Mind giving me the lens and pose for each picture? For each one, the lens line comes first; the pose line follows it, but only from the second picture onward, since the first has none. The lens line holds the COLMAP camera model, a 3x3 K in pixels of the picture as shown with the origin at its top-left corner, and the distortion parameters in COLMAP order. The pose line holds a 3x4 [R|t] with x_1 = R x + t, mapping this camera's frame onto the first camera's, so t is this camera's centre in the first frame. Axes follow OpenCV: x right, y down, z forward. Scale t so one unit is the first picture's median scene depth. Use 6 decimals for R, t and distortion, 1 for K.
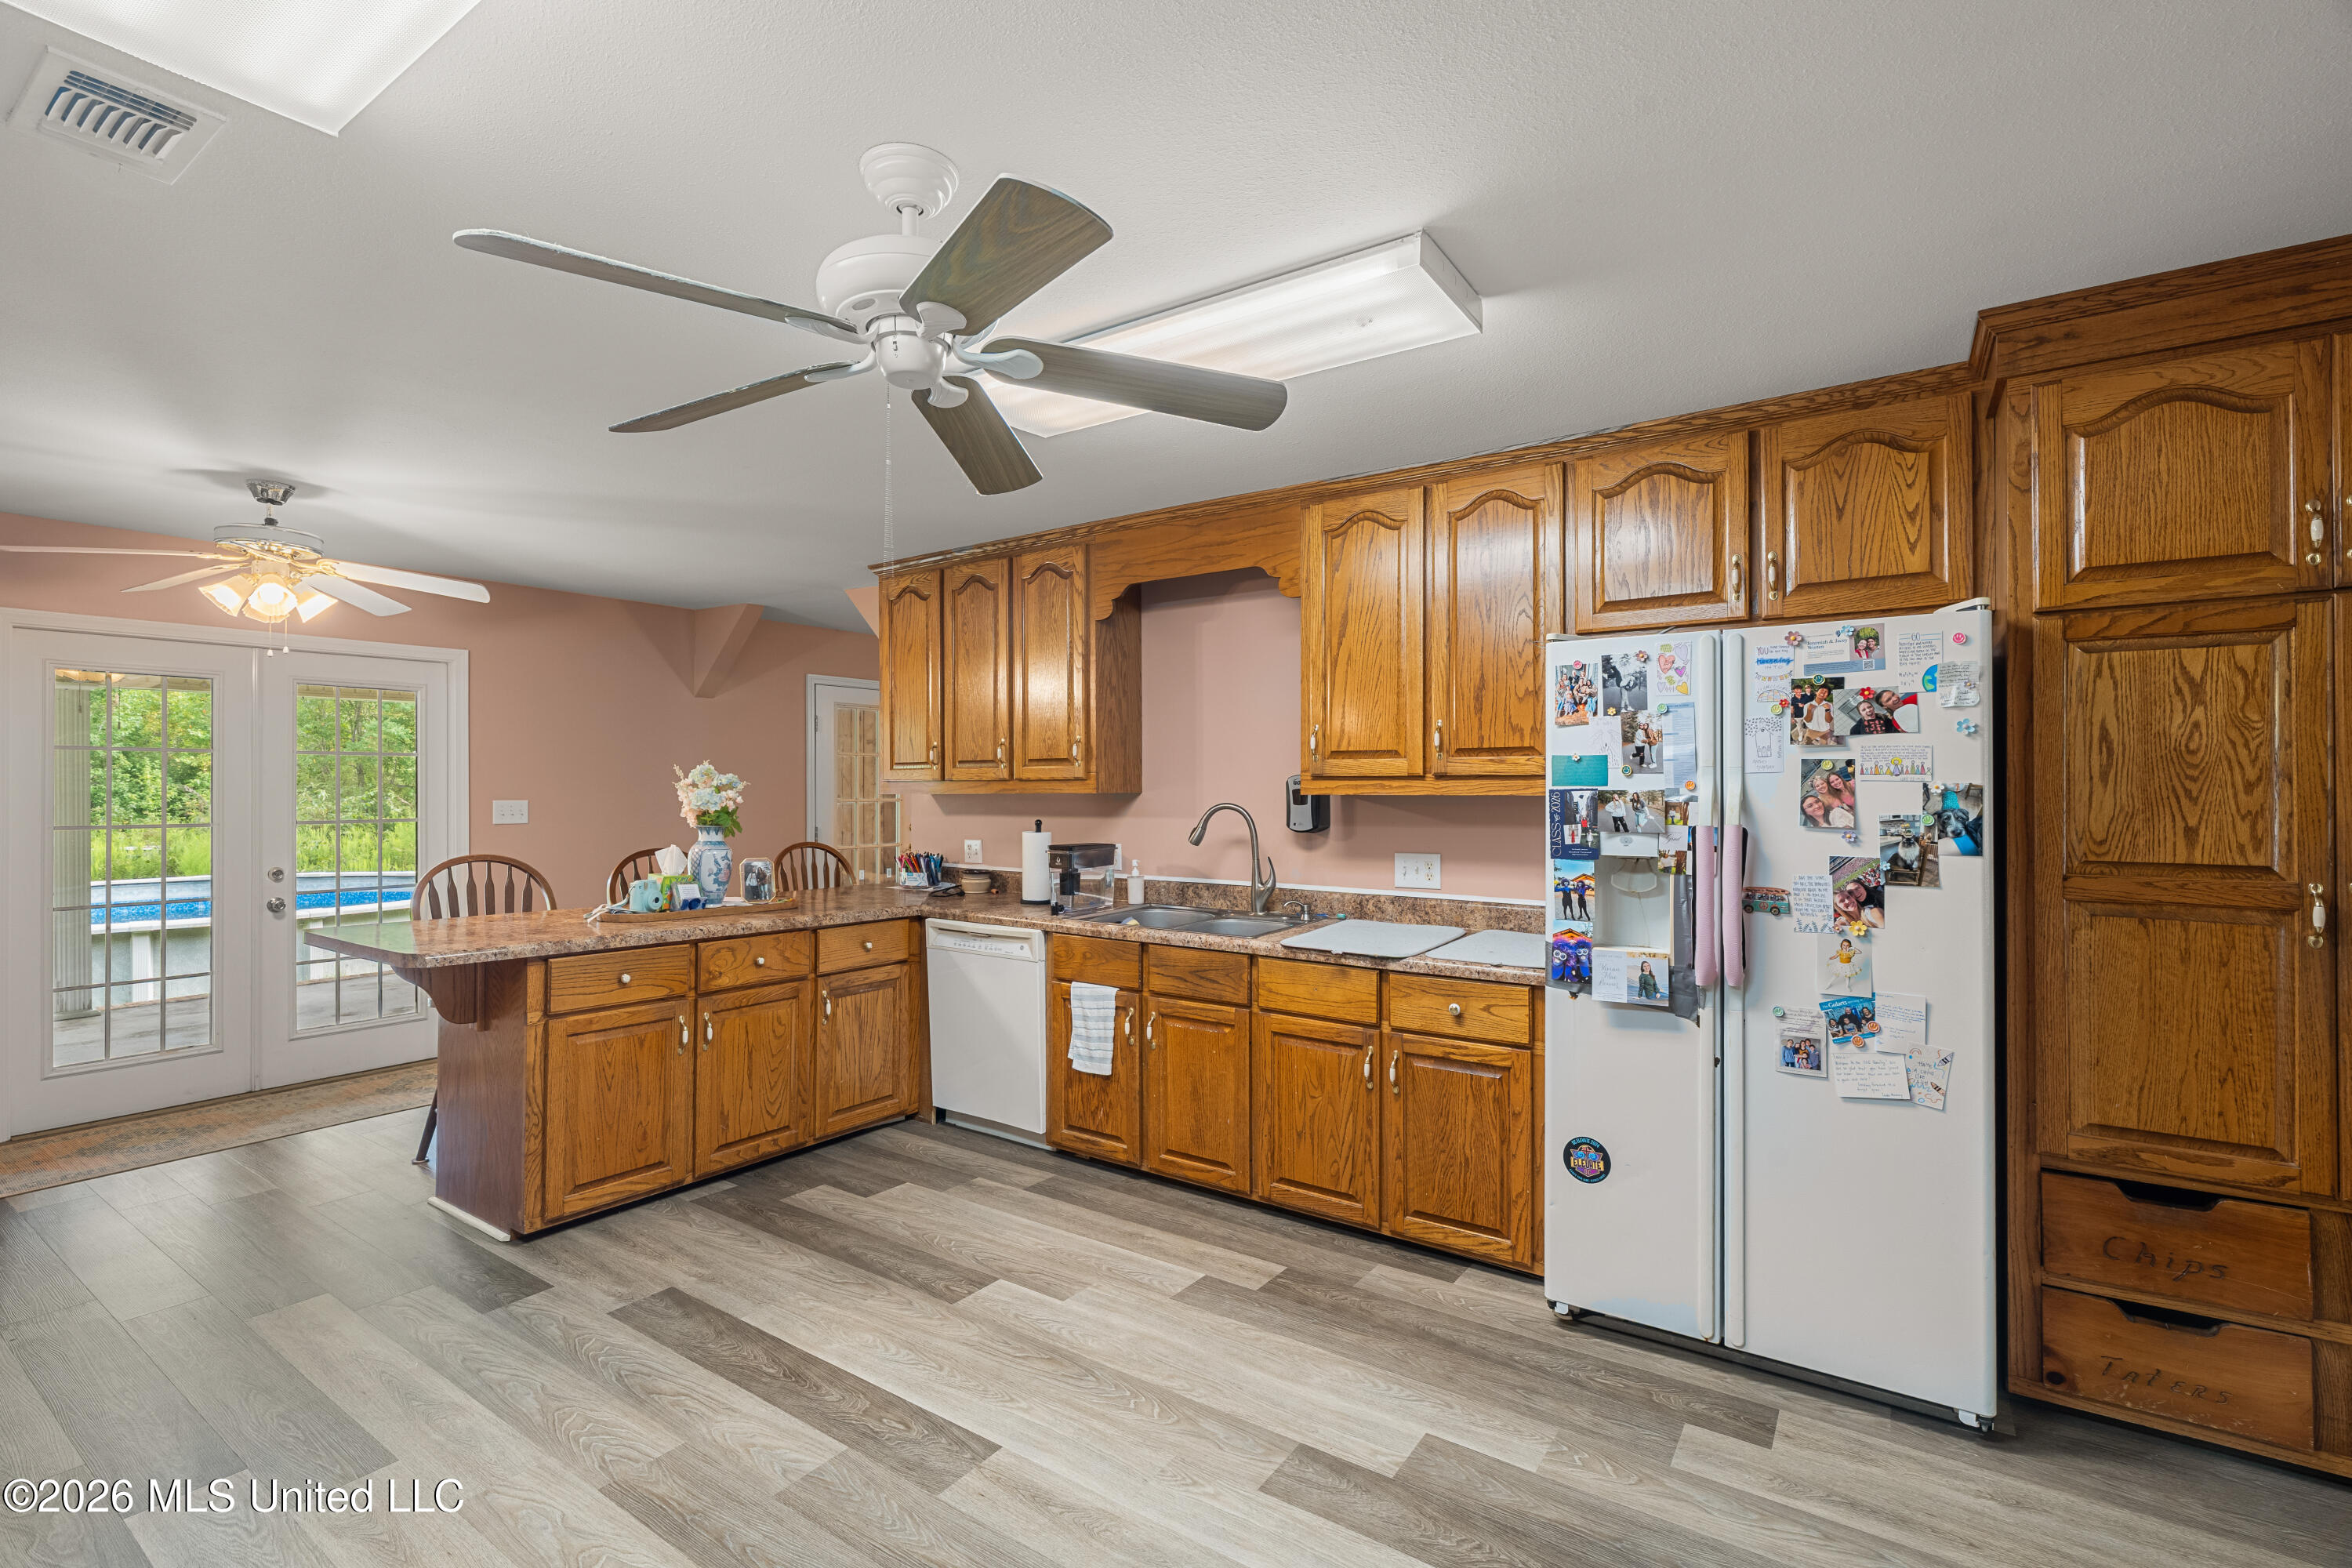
lens RADIAL K [[1055.1, 0, 1164.7], [0, 1055.1, 784.6], [0, 0, 1]] dist [-0.007500, 0.002274]
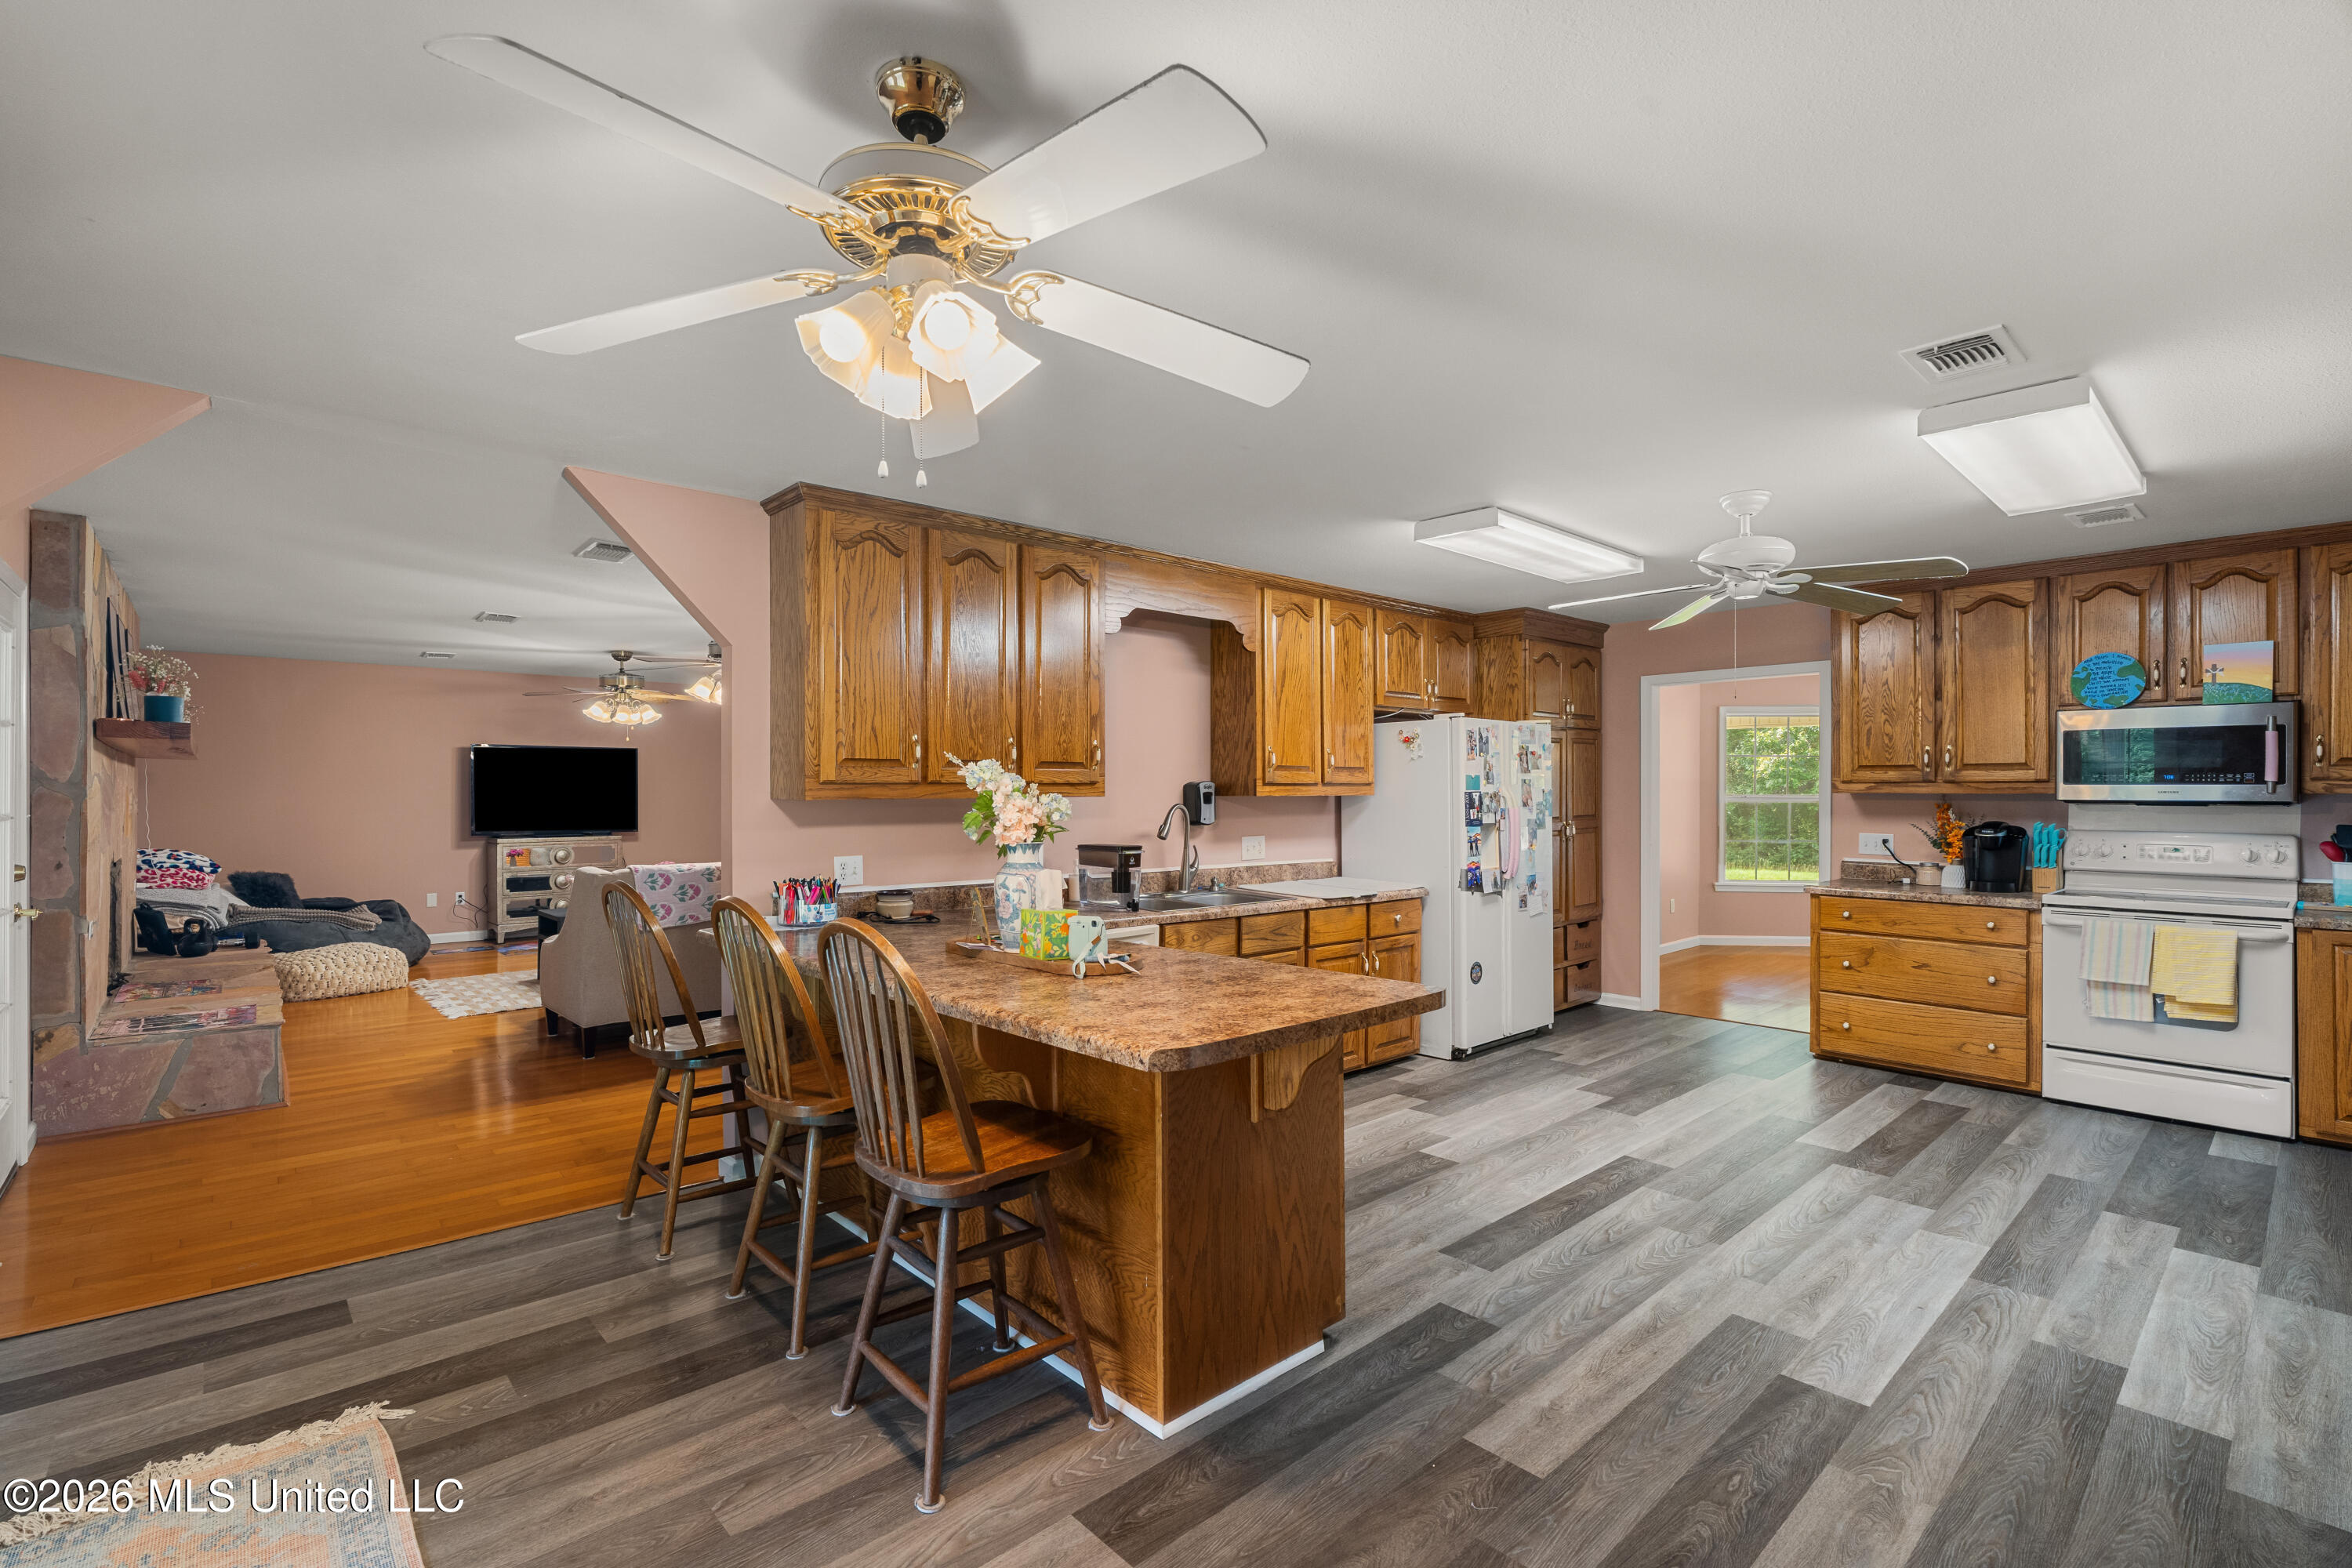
lens RADIAL K [[1055.1, 0, 1169.1], [0, 1055.1, 789.6], [0, 0, 1]] dist [-0.007500, 0.002274]
pose [[0.228532, 0.001040, 0.973536, -1.588690], [-0.003756, 0.999993, -0.000186, 0.002610], [-0.973529, -0.003614, 0.228534, 1.022928]]
